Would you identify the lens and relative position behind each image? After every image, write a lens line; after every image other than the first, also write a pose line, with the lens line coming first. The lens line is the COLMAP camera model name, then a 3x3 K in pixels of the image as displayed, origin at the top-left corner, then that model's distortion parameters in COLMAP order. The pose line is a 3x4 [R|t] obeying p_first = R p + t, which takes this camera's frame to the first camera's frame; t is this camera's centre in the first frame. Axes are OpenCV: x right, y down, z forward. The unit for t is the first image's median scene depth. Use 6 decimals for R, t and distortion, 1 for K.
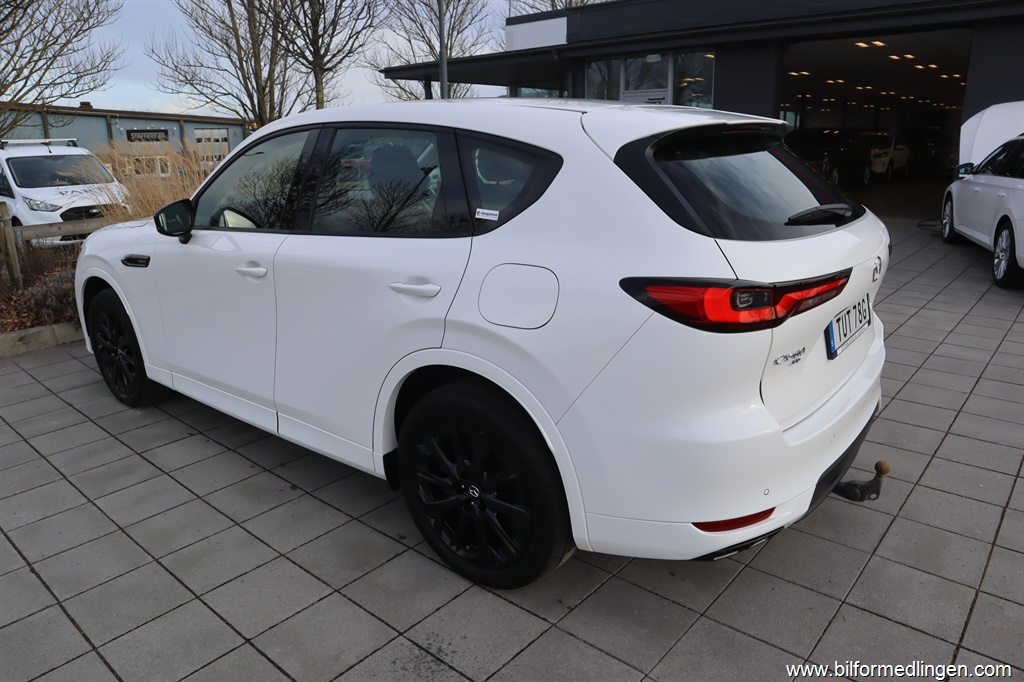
lens RADIAL K [[711.4, 0, 512.0], [0, 711.4, 341.0], [0, 0, 1]] dist [-0.123613, 0.074070]
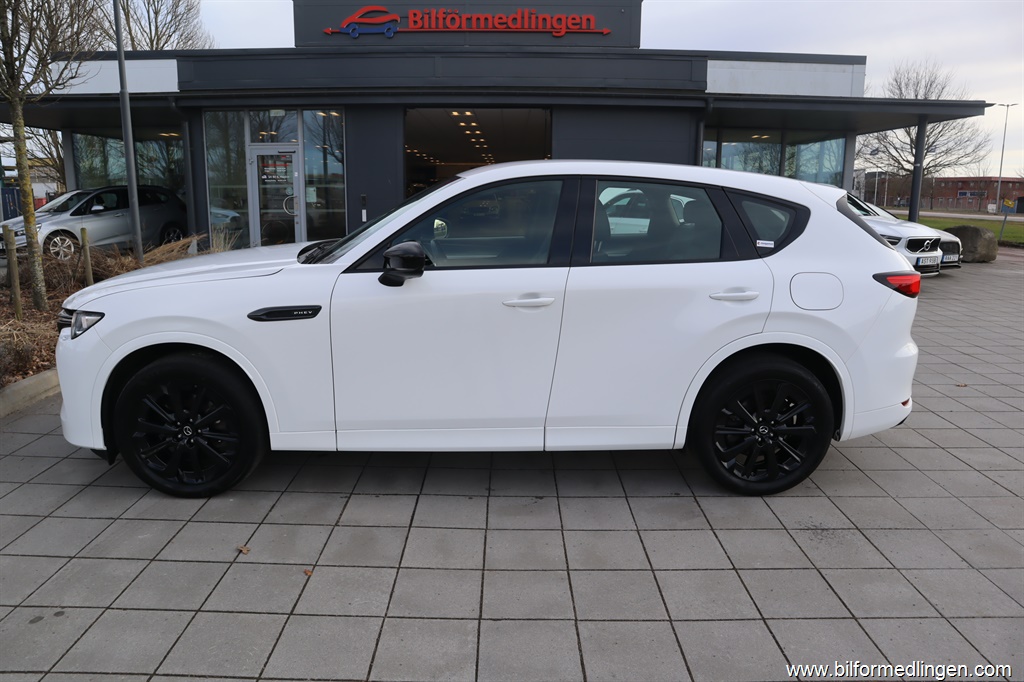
lens RADIAL K [[715.3, 0, 512.0], [0, 715.3, 341.0], [0, 0, 1]] dist [-0.121474, 0.076802]
pose [[0.751809, -0.112305, 0.649747, -1.255529], [0.159033, 0.987182, -0.013386, -0.031687], [-0.639915, 0.113395, 0.760033, 0.179870]]
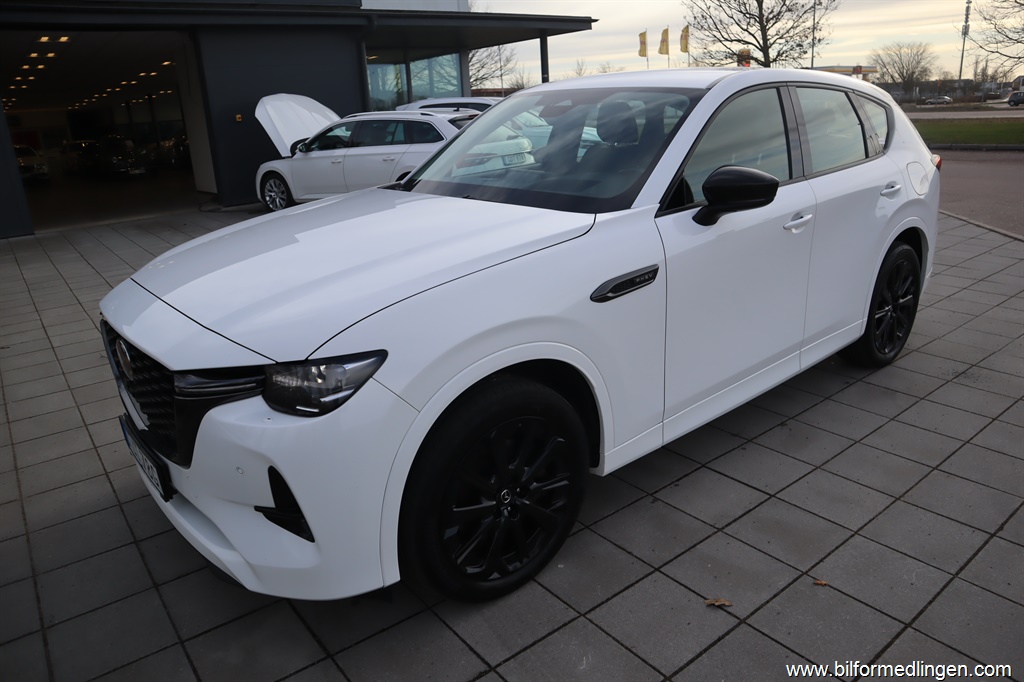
lens RADIAL K [[715.3, 0, 512.0], [0, 715.3, 341.0], [0, 0, 1]] dist [-0.121474, 0.076802]
pose [[0.187317, -0.300269, 0.935281, -1.621807], [0.317969, 0.919406, 0.231491, -0.343487], [-0.929413, 0.254028, 0.267696, 1.280172]]
